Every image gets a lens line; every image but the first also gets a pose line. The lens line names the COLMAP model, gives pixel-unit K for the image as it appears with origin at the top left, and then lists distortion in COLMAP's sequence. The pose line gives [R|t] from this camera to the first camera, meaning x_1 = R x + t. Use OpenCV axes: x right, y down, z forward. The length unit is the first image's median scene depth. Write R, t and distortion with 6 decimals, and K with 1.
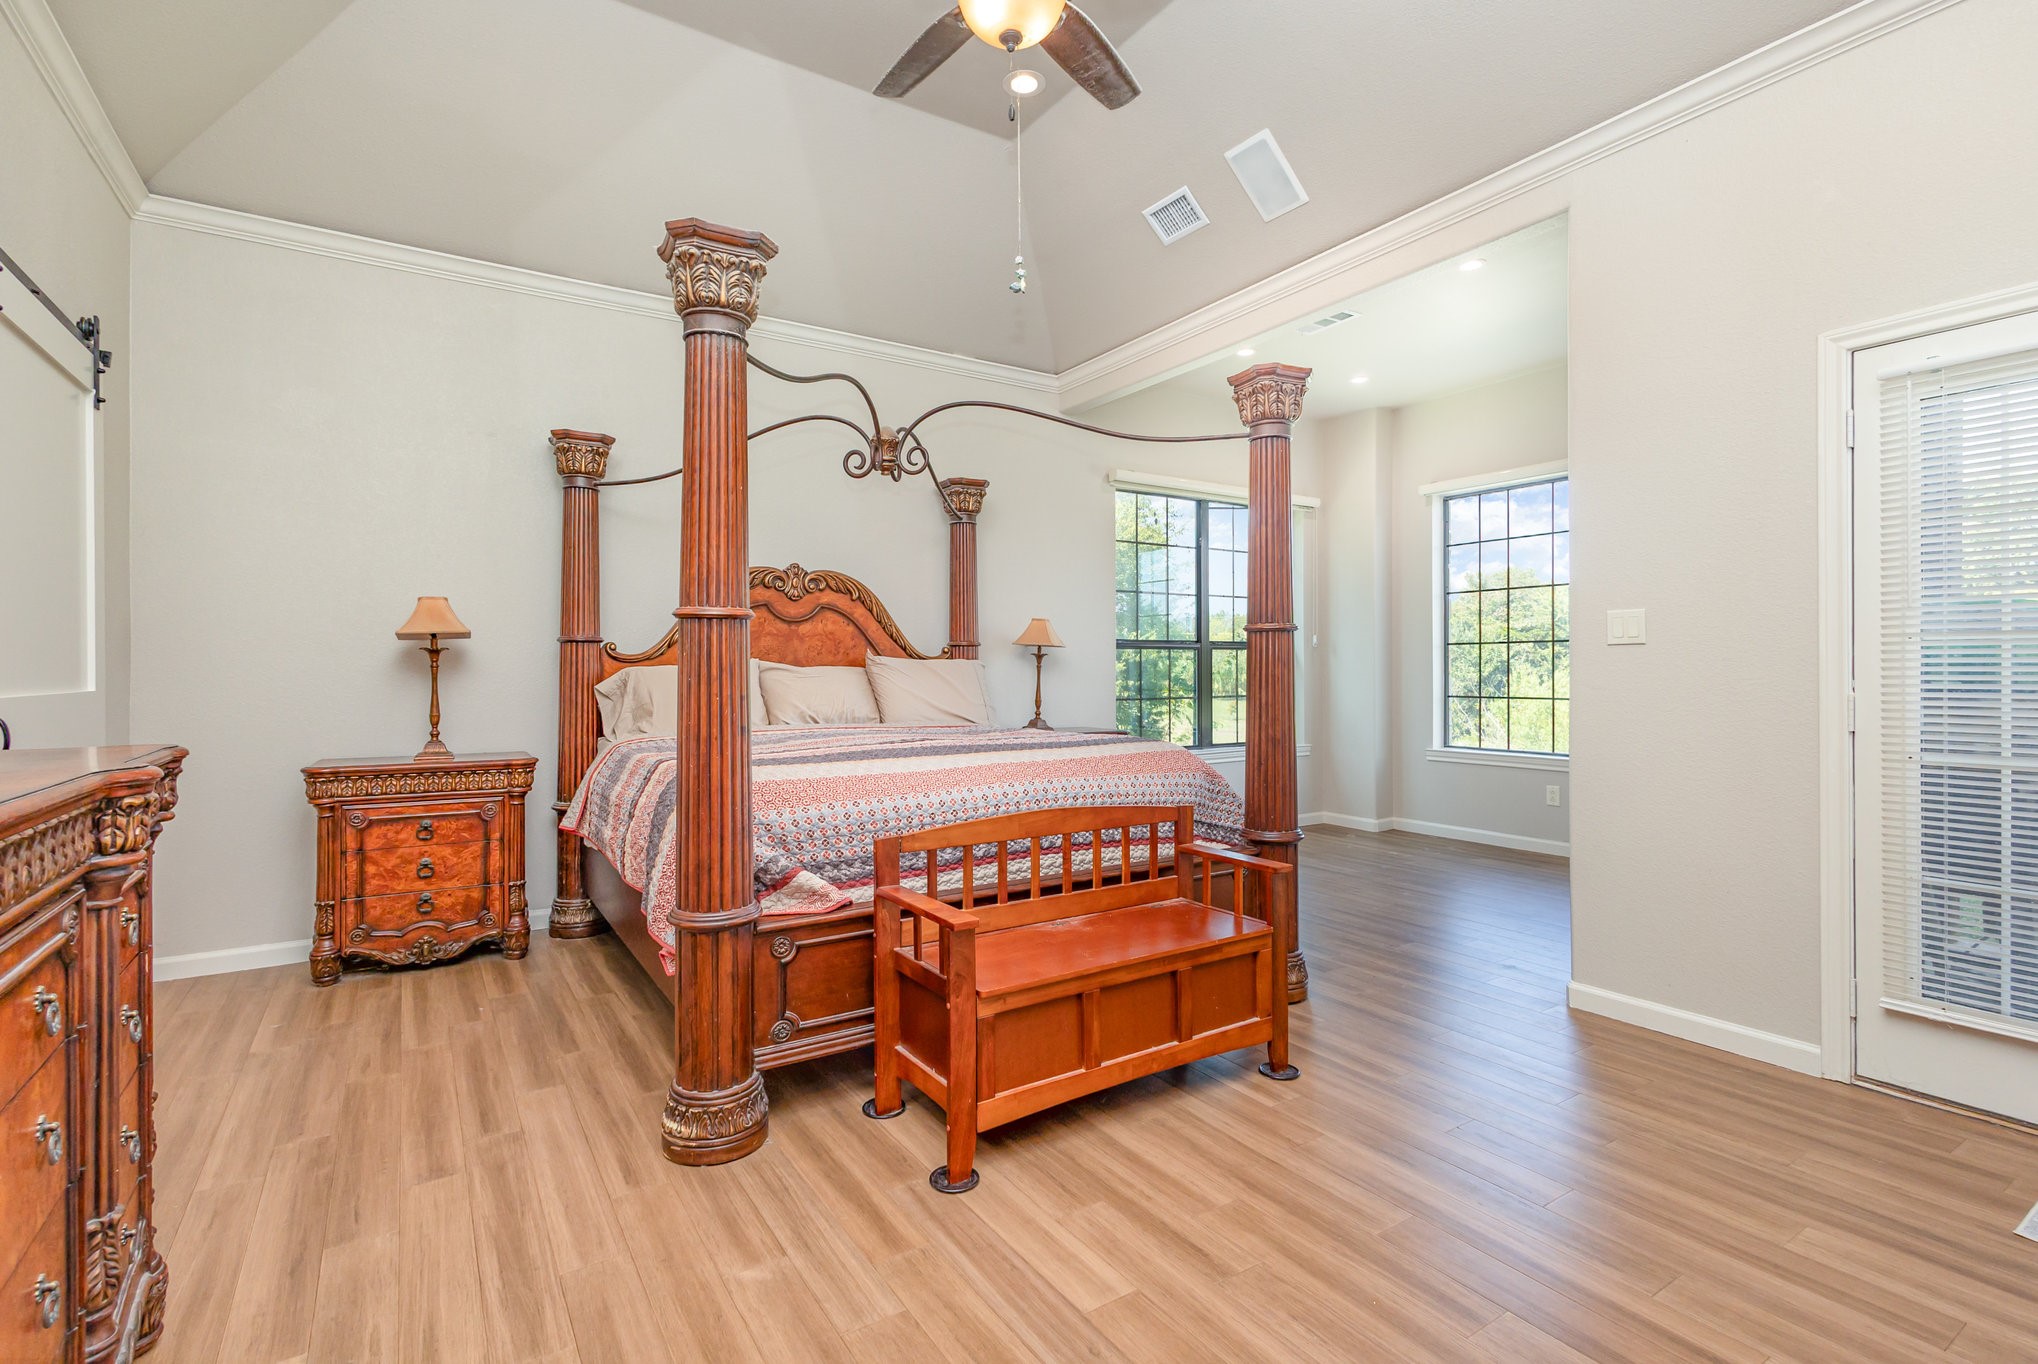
lens RADIAL K [[953.1, 0, 1011.3], [0, 953.1, 679.0], [0, 0, 1]] dist [0.003780, 0.000064]
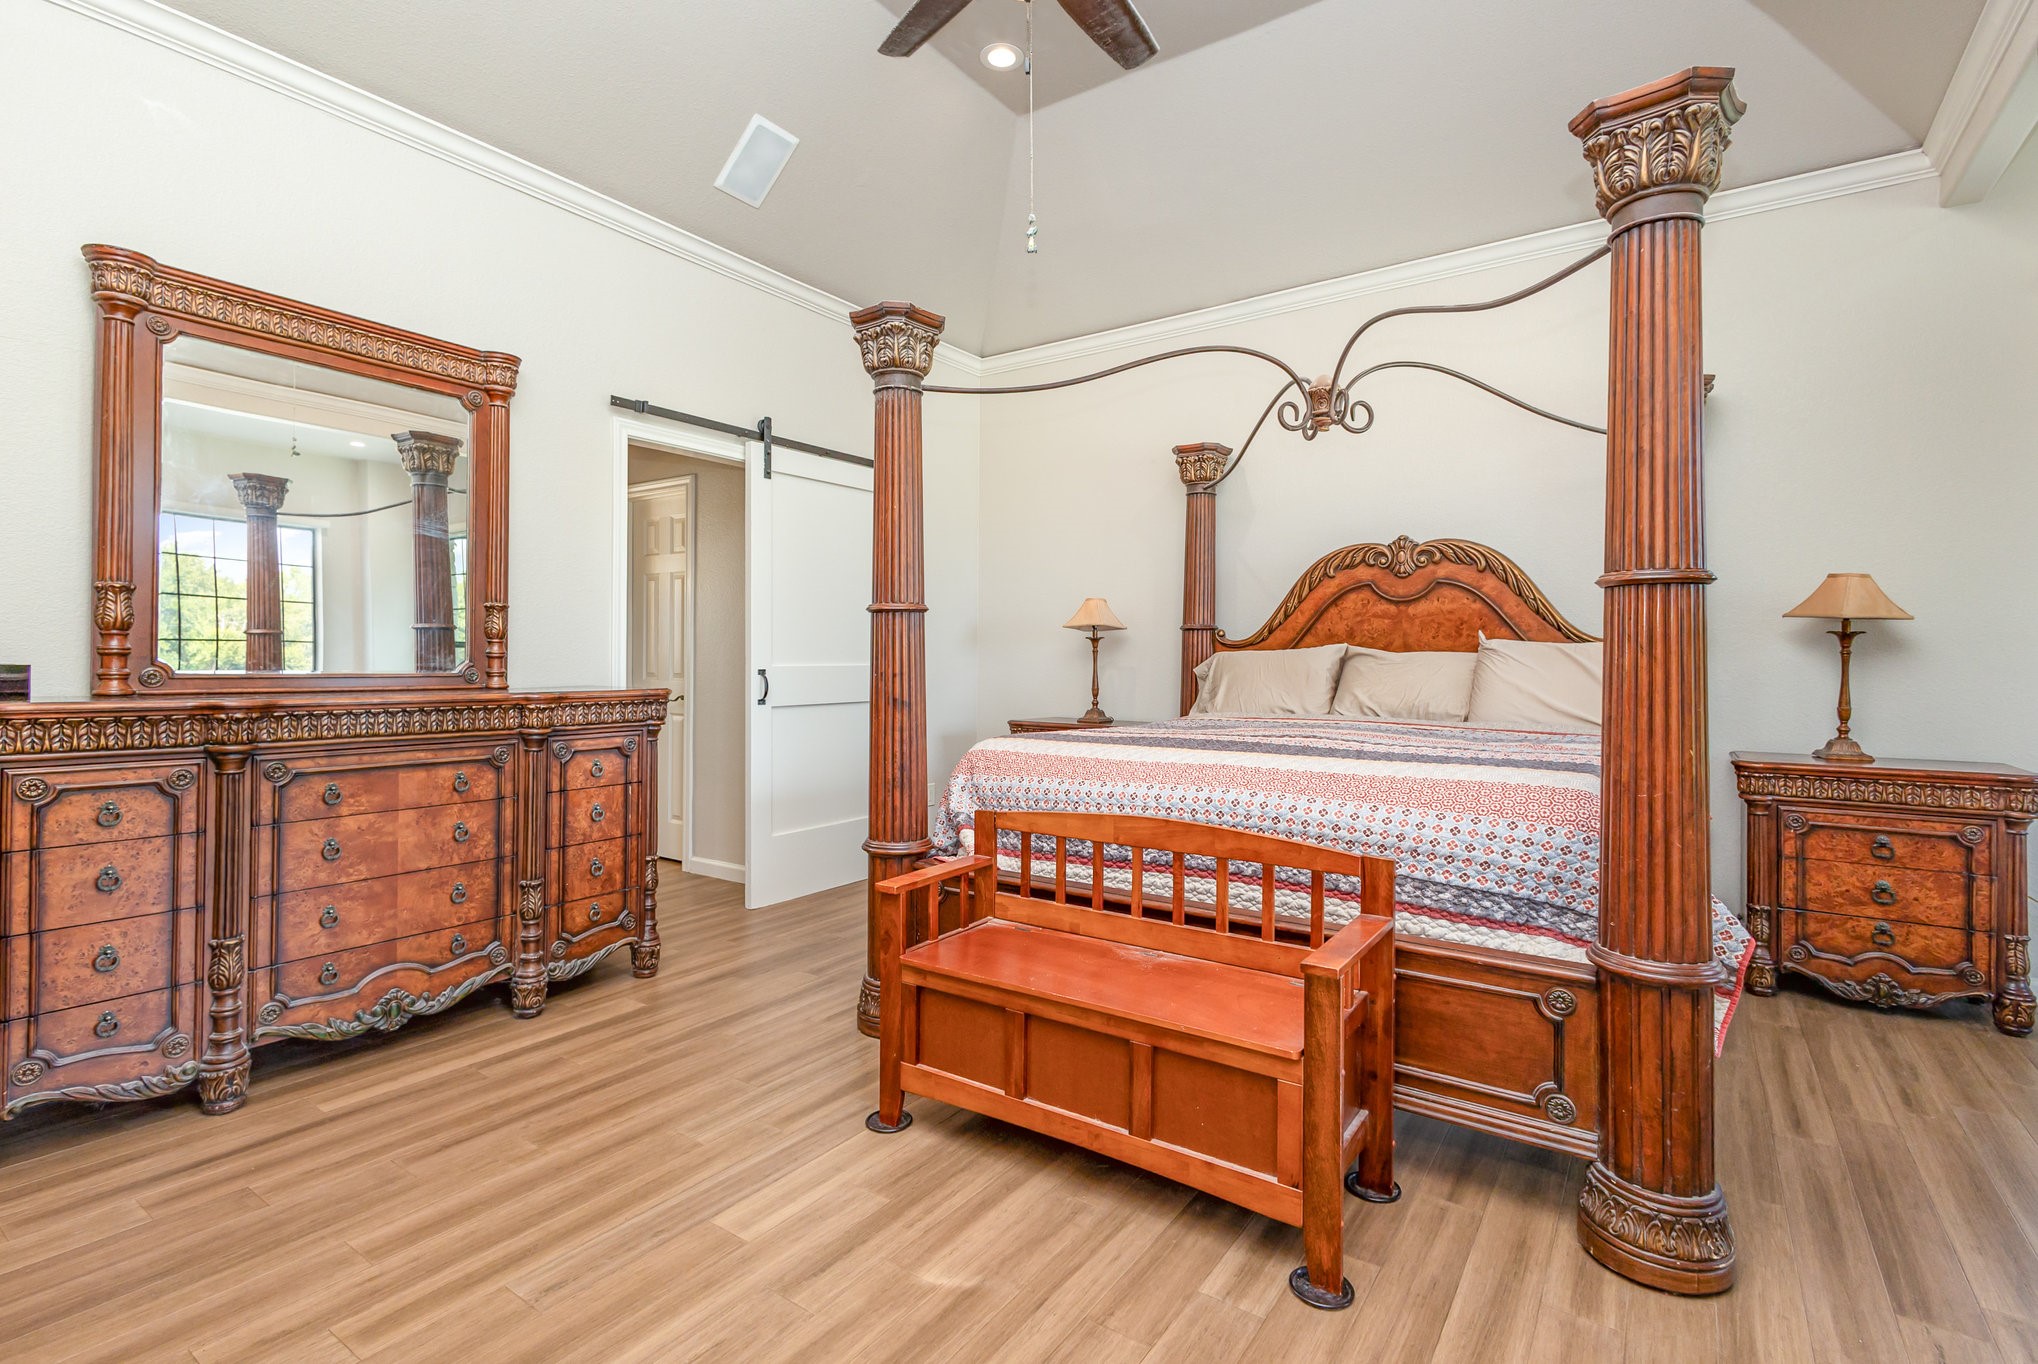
lens RADIAL K [[953.1, 0, 1010.8], [0, 953.1, 666.2], [0, 0, 1]] dist [0.003780, 0.000064]
pose [[0.379981, 0.015523, -0.924864, 0.763334], [-0.014468, 0.999837, 0.010837, -0.006594], [0.924881, 0.009263, 0.380144, 0.546242]]
